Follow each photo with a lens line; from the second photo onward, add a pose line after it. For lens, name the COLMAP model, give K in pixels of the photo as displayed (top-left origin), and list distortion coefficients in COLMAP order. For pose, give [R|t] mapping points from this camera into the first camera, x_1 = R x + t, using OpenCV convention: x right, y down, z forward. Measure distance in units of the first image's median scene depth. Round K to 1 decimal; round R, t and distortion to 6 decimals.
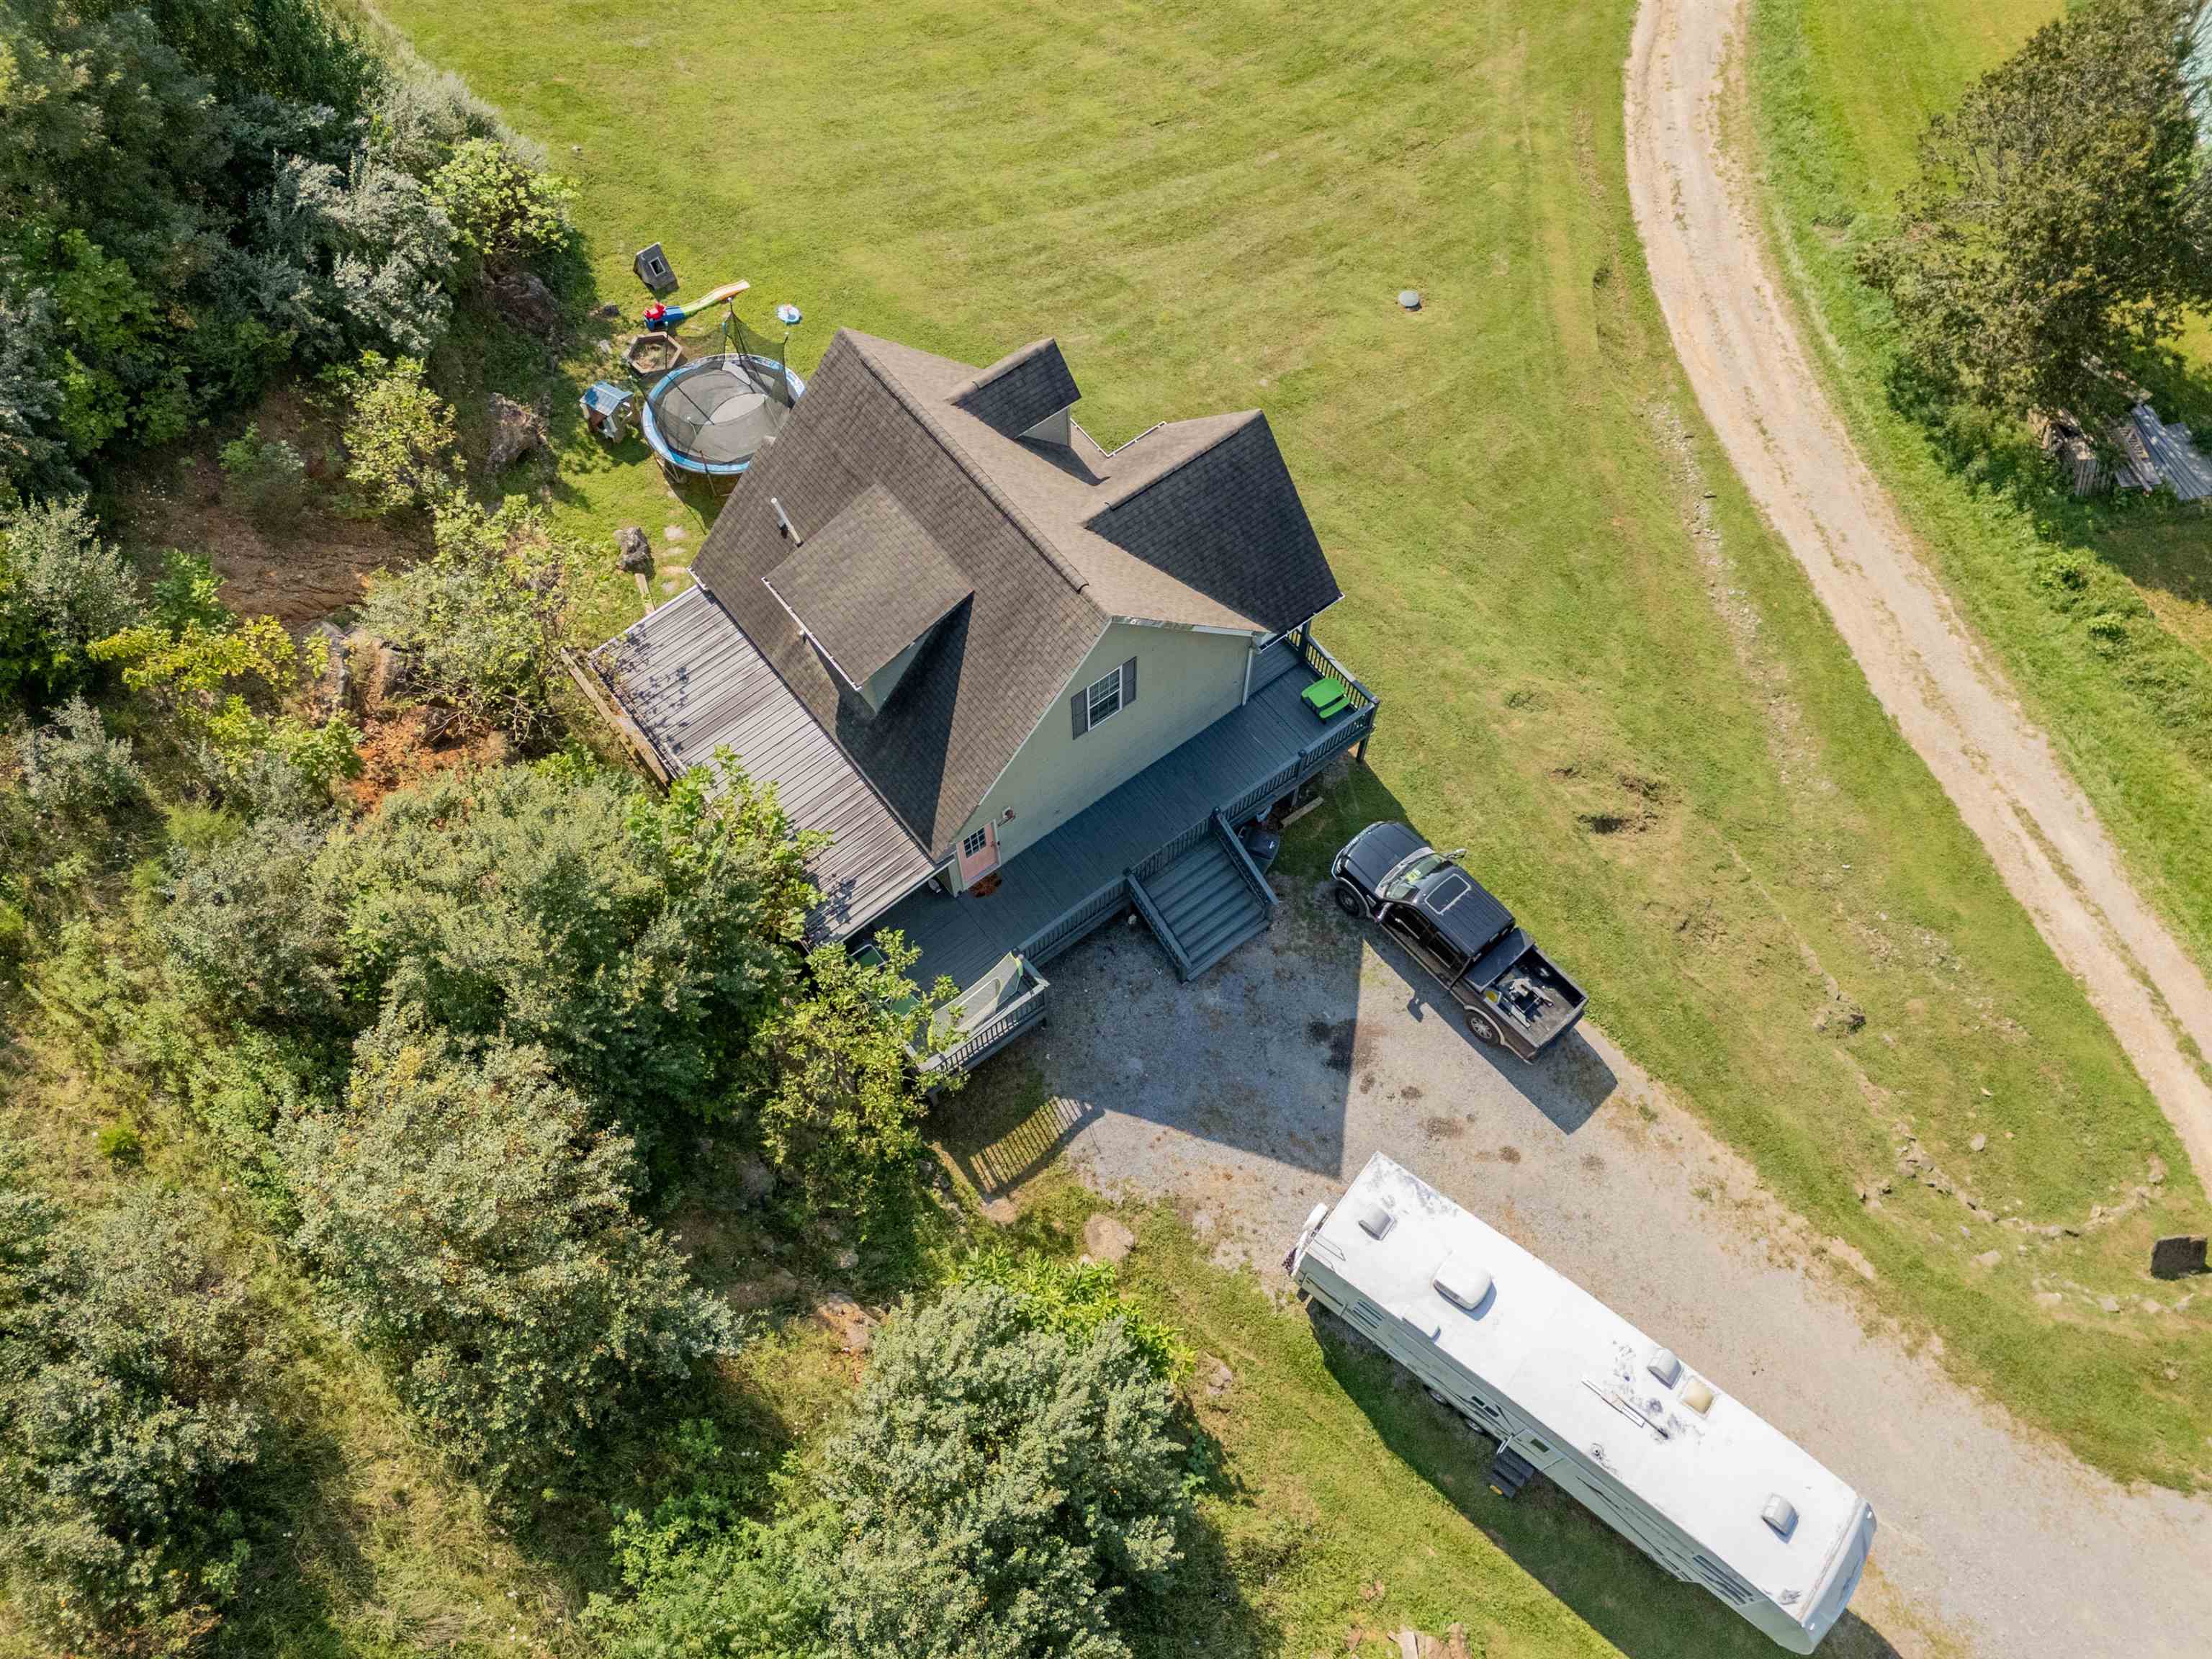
lens RADIAL K [[1626.0, 0, 1112.4], [0, 1626.0, 825.7], [0, 0, 1]] dist [0.081850, -0.080304]
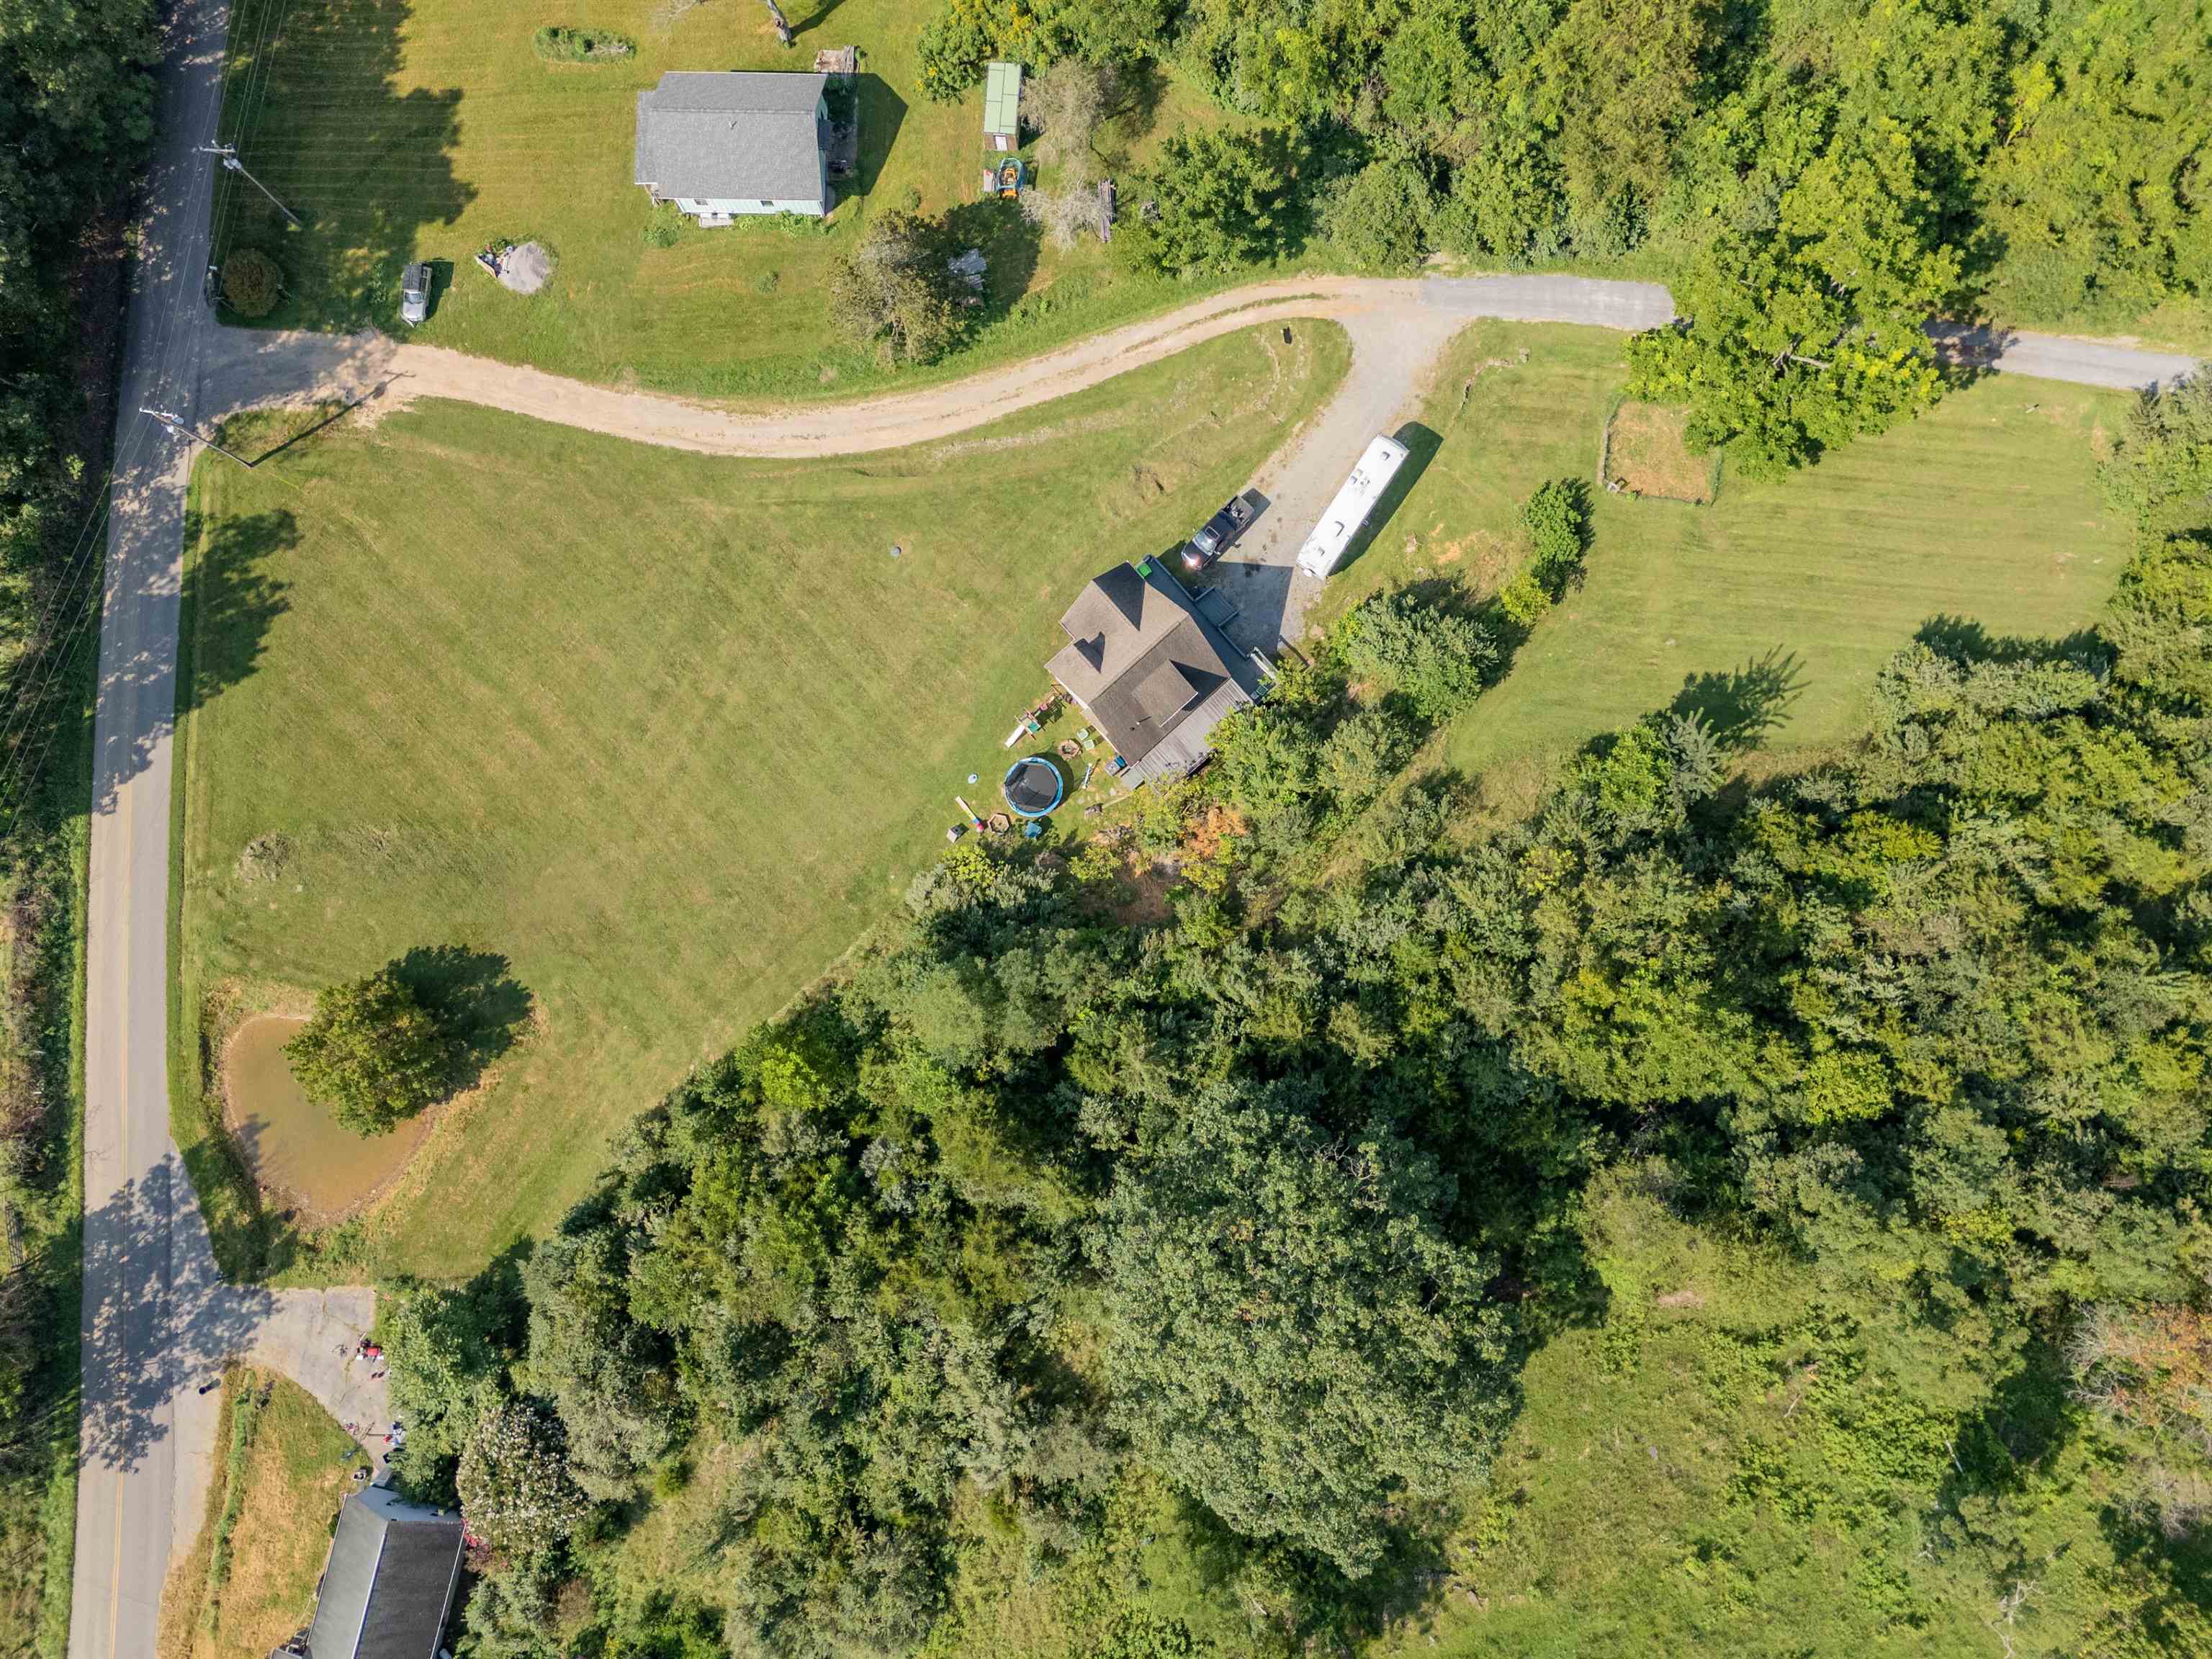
lens RADIAL K [[1626.0, 0, 1112.4], [0, 1626.0, 825.7], [0, 0, 1]] dist [0.081850, -0.080304]
pose [[-0.072433, -0.992141, 0.102024, -0.672445], [0.888117, -0.017610, 0.459280, -1.588188], [-0.453874, 0.123877, 0.882413, -1.667393]]
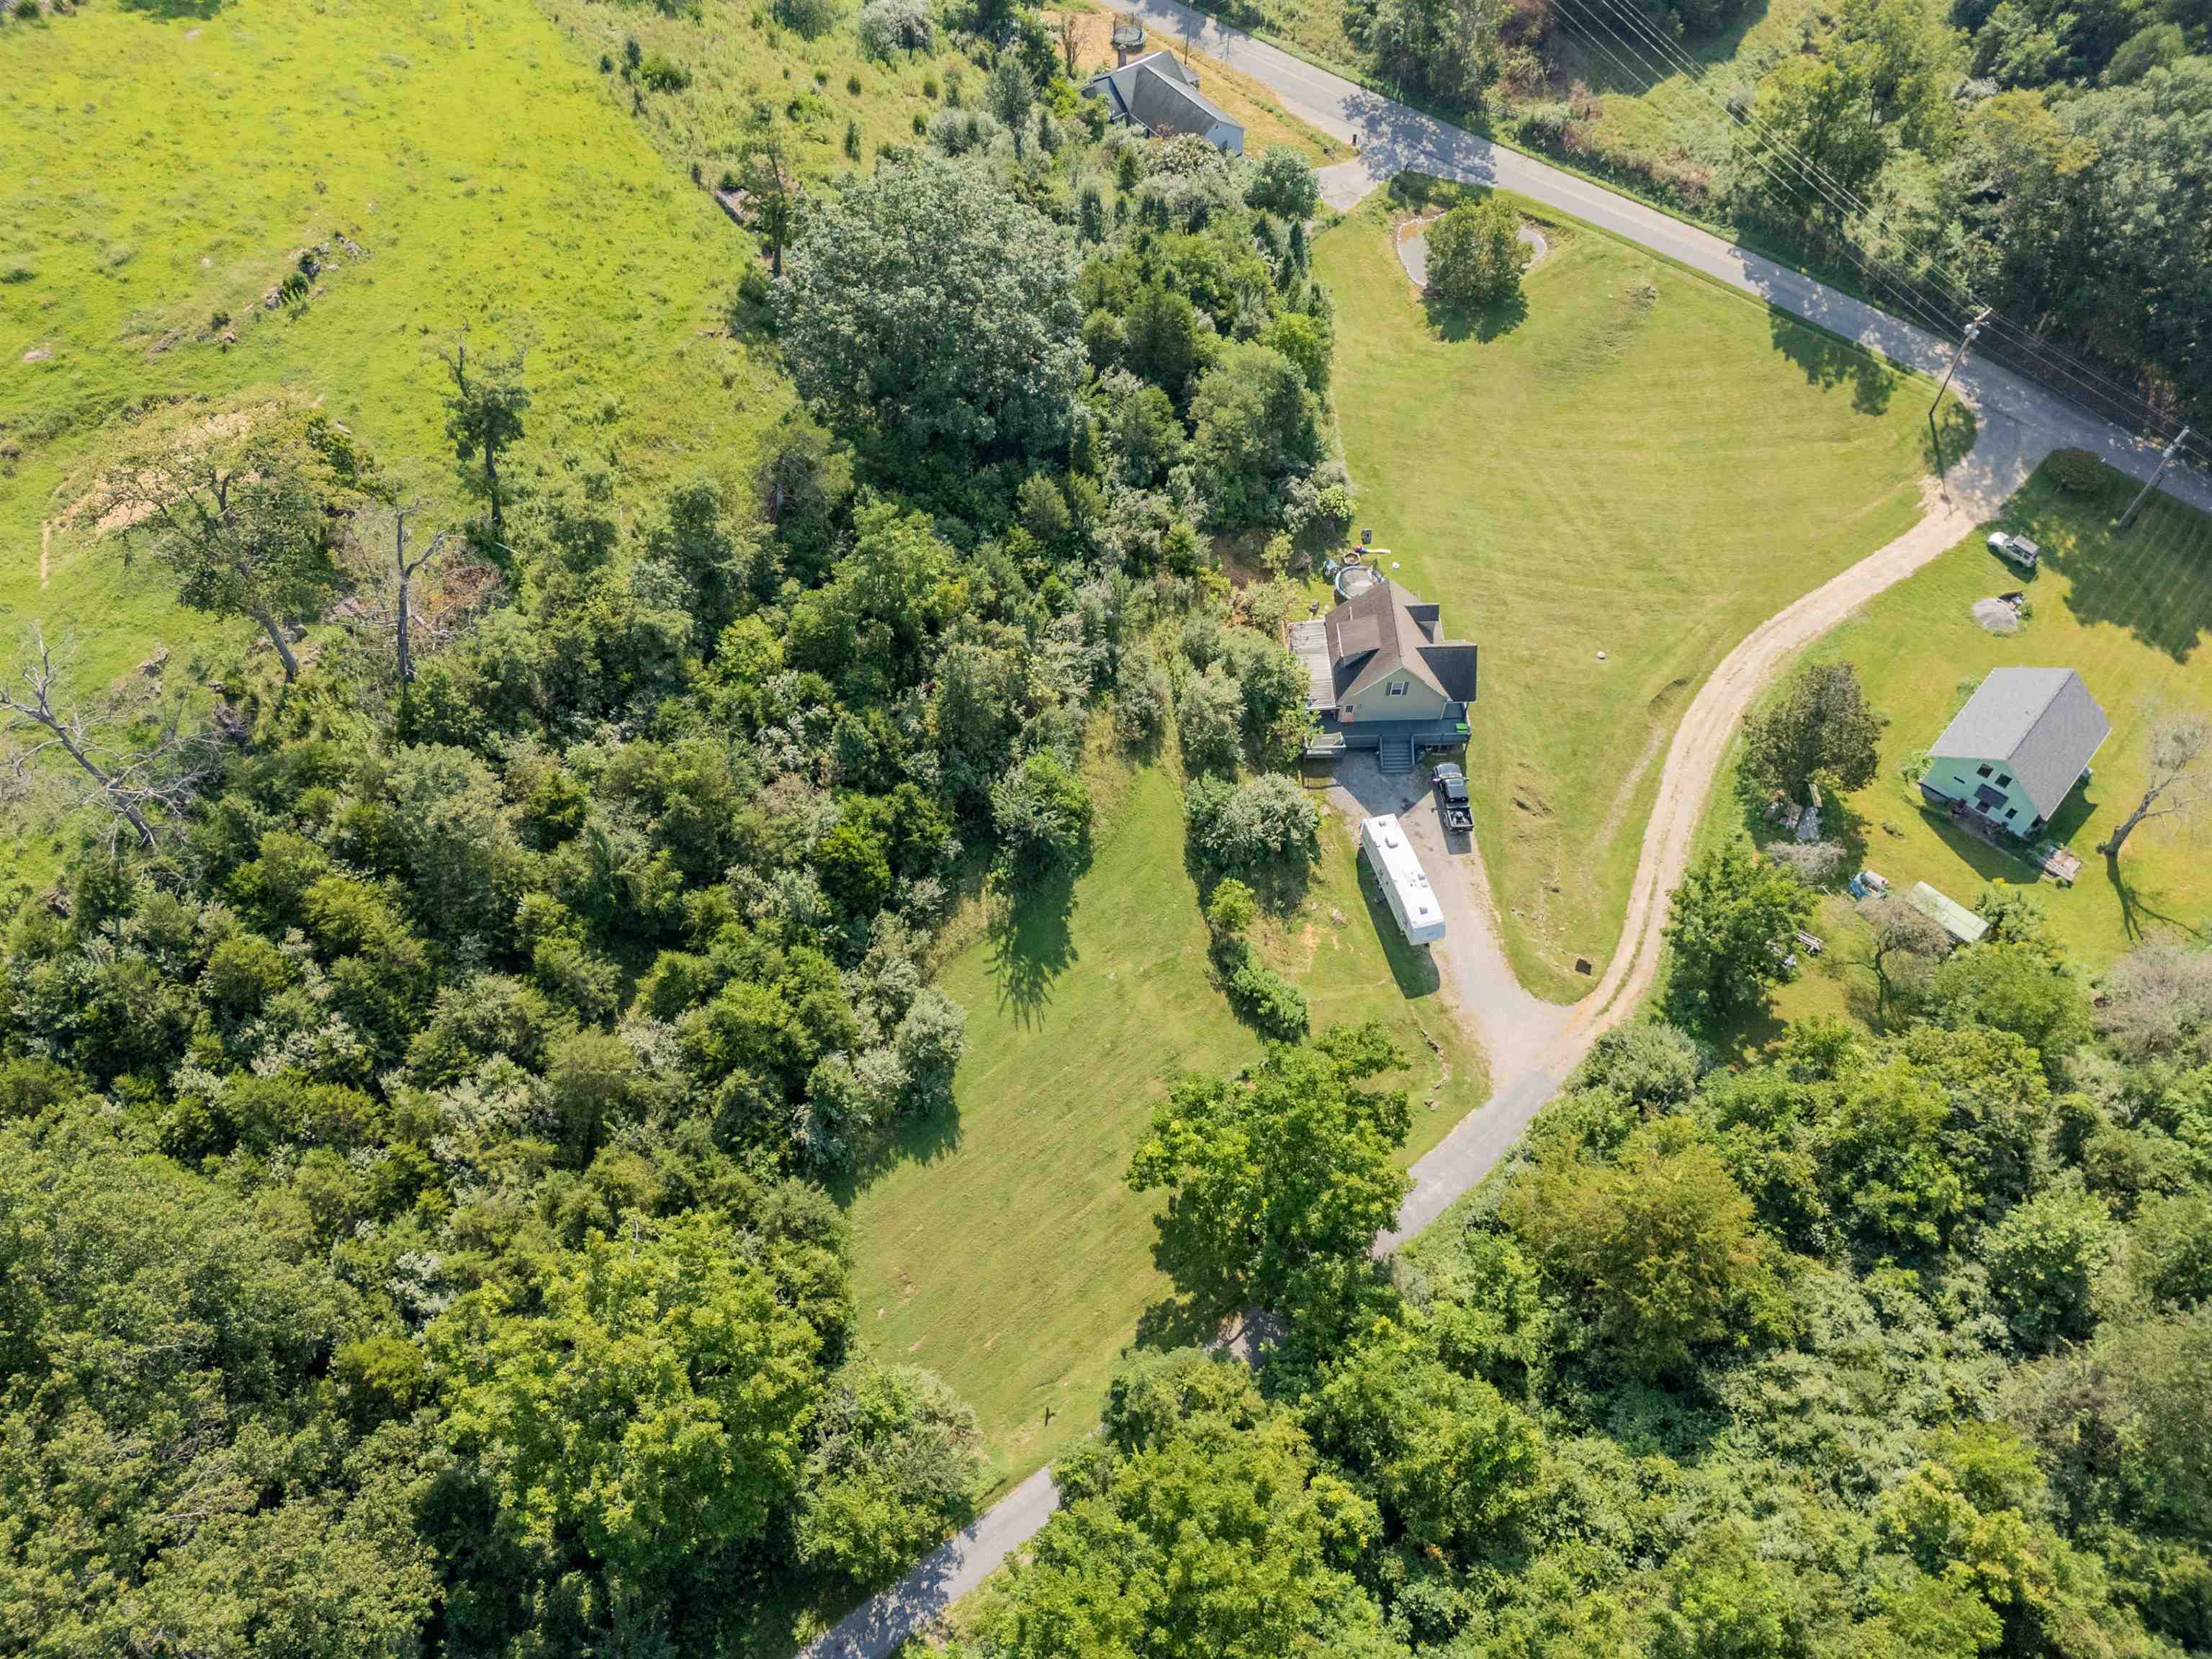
lens RADIAL K [[1626.0, 0, 1112.4], [0, 1626.0, 825.7], [0, 0, 1]] dist [0.081850, -0.080304]
pose [[0.806893, 0.486067, -0.335653, 0.813169], [-0.517155, 0.855883, -0.003792, 0.506171], [0.285437, 0.176644, 0.941978, -2.493559]]
